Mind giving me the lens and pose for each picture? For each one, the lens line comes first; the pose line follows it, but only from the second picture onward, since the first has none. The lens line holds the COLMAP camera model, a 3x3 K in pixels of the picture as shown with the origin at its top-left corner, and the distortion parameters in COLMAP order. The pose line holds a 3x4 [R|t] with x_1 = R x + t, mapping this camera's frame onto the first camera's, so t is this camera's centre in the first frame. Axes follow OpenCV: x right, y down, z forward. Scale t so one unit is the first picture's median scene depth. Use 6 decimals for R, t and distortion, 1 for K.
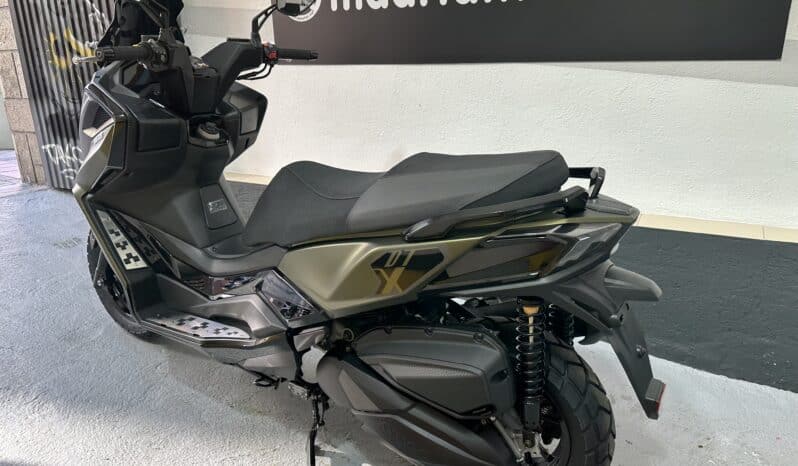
lens RADIAL K [[560.3, 0, 400.0], [0, 560.3, 236.4], [0, 0, 1]] dist [0.065408, -0.093294]
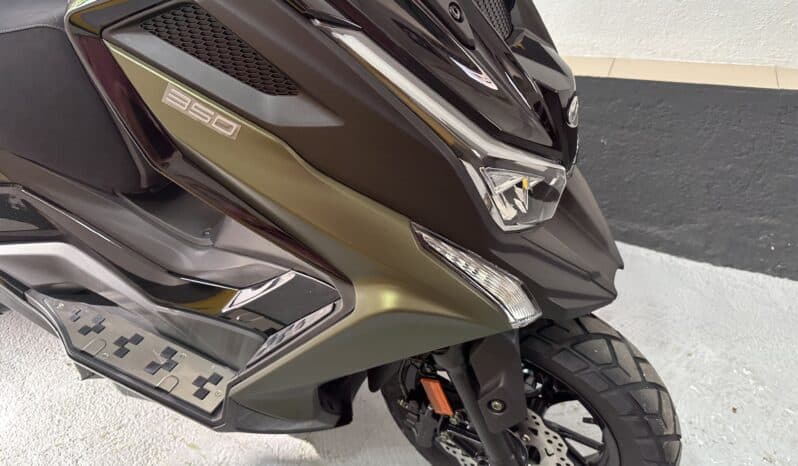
lens RADIAL K [[560.3, 0, 400.0], [0, 560.3, 236.4], [0, 0, 1]] dist [0.065408, -0.093294]
pose [[0.996101, -0.072761, 0.049889, 0.135977], [0.057523, 0.964422, 0.258035, -0.034679], [-0.066889, -0.254159, 0.964847, 0.363023]]
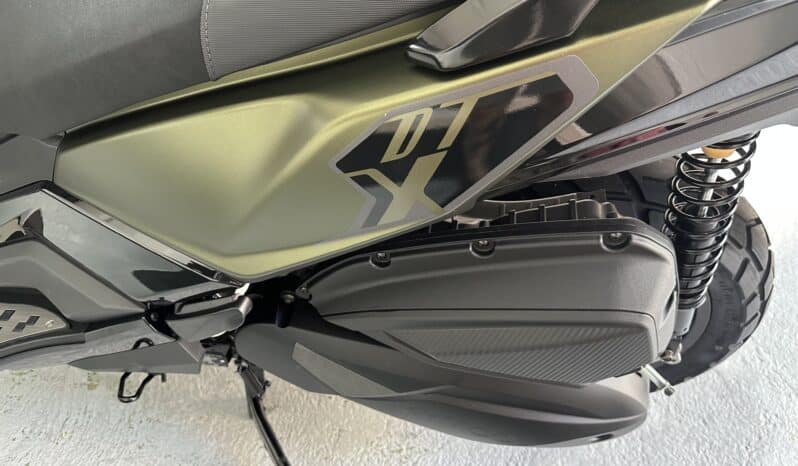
lens RADIAL K [[541.8, 0, 398.6], [0, 541.8, 229.5], [0, 0, 1]] dist [0.119861, -0.083558]
pose [[0.920204, -0.331659, 0.207910, -0.079127], [0.212458, 0.869276, 0.446341, -0.044824], [-0.328764, -0.366553, 0.870375, 0.535013]]
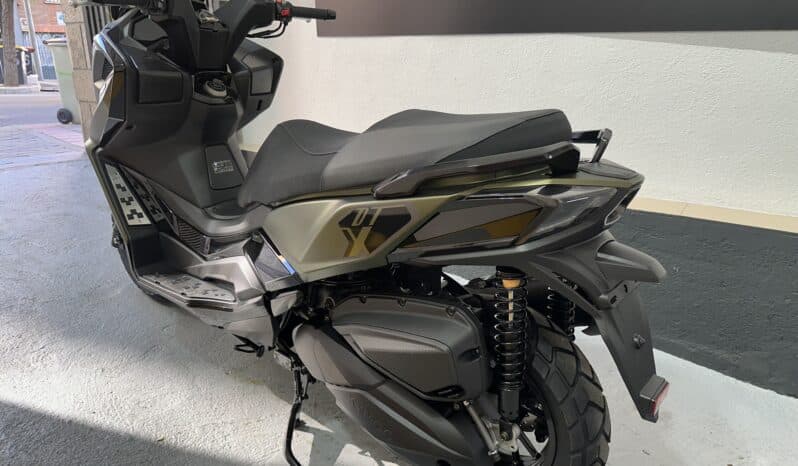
lens RADIAL K [[565.7, 0, 399.0], [0, 565.7, 233.0], [0, 0, 1]] dist [0.044739, -0.059451]
pose [[0.991031, 0.060851, -0.118975, 0.123180], [-0.060470, 0.998147, 0.006808, 0.042640], [0.119169, 0.000448, 0.992874, 0.073435]]
